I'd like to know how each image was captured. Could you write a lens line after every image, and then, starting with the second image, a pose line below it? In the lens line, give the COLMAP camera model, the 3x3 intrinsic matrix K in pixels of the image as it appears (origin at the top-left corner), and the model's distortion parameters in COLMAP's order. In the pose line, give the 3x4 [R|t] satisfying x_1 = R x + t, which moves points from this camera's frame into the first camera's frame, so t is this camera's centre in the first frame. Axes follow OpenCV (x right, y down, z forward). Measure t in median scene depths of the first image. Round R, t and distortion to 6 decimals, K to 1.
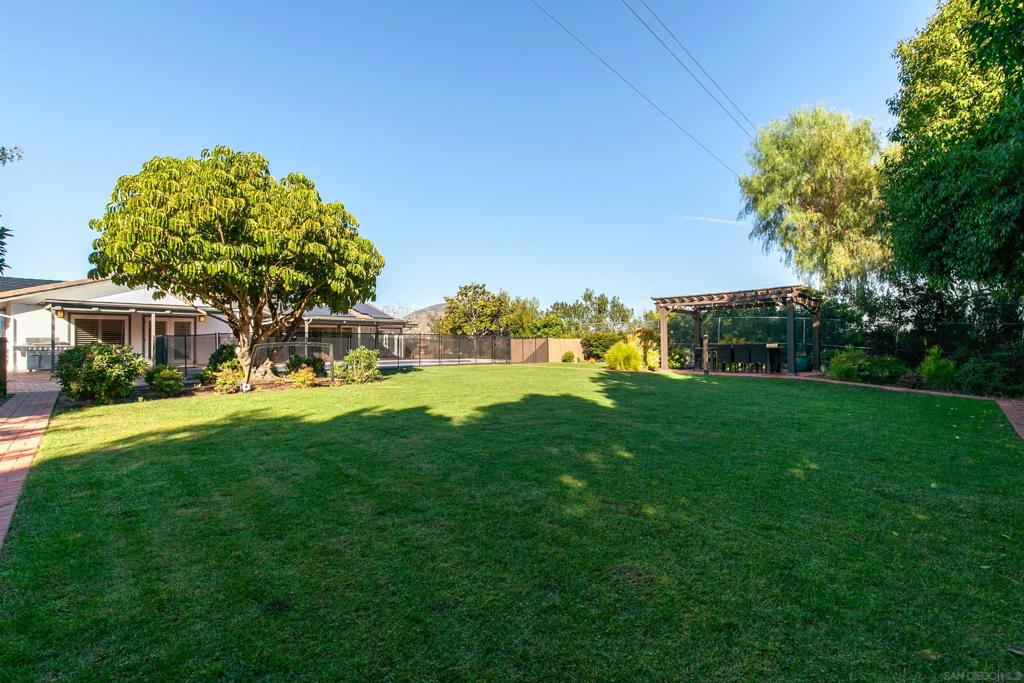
lens RADIAL K [[472.7, 0, 513.5], [0, 472.7, 337.1], [0, 0, 1]] dist [-0.001089, 0.000445]
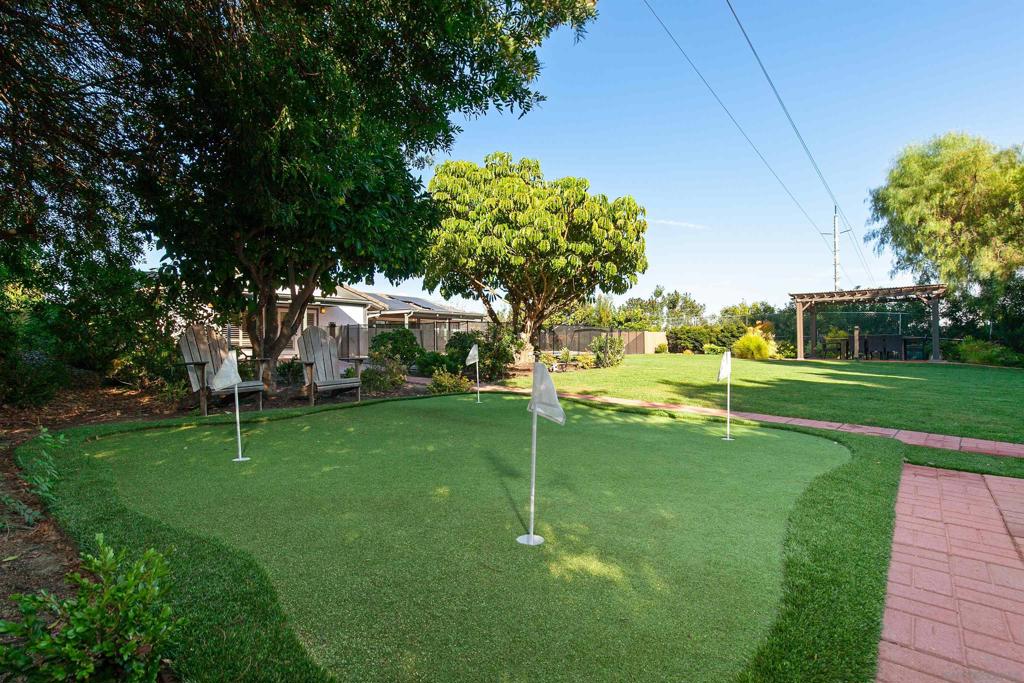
lens RADIAL K [[472.7, 0, 513.5], [0, 472.7, 337.1], [0, 0, 1]] dist [-0.001089, 0.000445]
pose [[0.996478, 0.001924, 0.083837, -0.399920], [-0.002496, 0.999974, 0.006716, 0.011869], [-0.083822, -0.006901, 0.996457, -0.051634]]
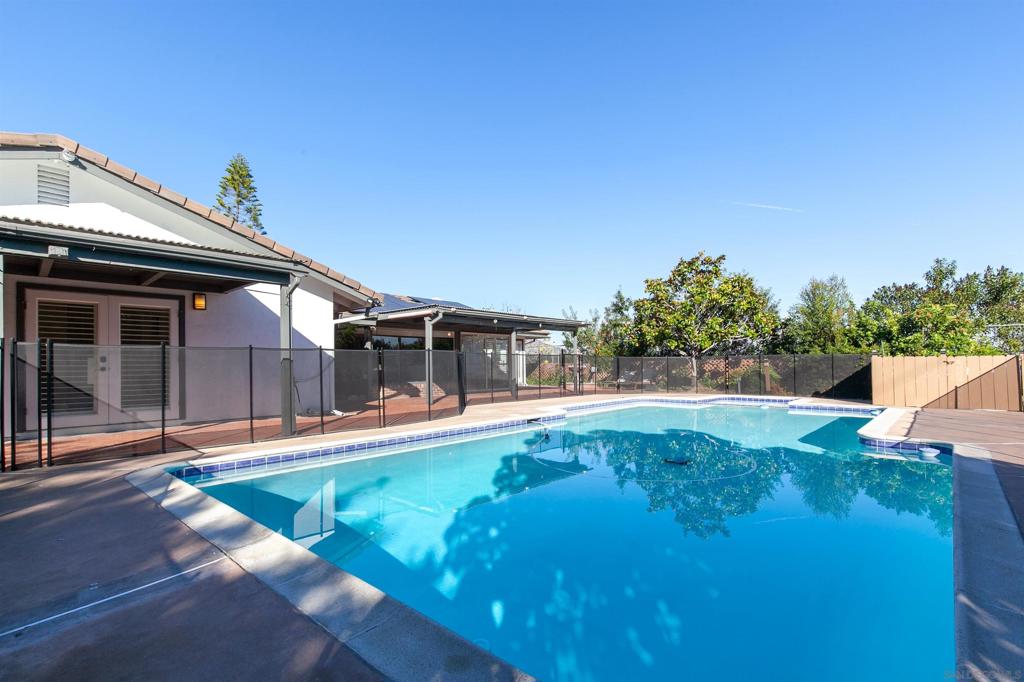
lens RADIAL K [[467.8, 0, 512.0], [0, 467.8, 341.0], [0, 0, 1]] dist [0.001574, 0.000242]
pose [[0.999720, -0.001652, -0.023597, -0.468441], [0.000854, 0.999428, -0.033811, 0.006331], [0.023639, 0.033782, 0.999150, 0.741196]]
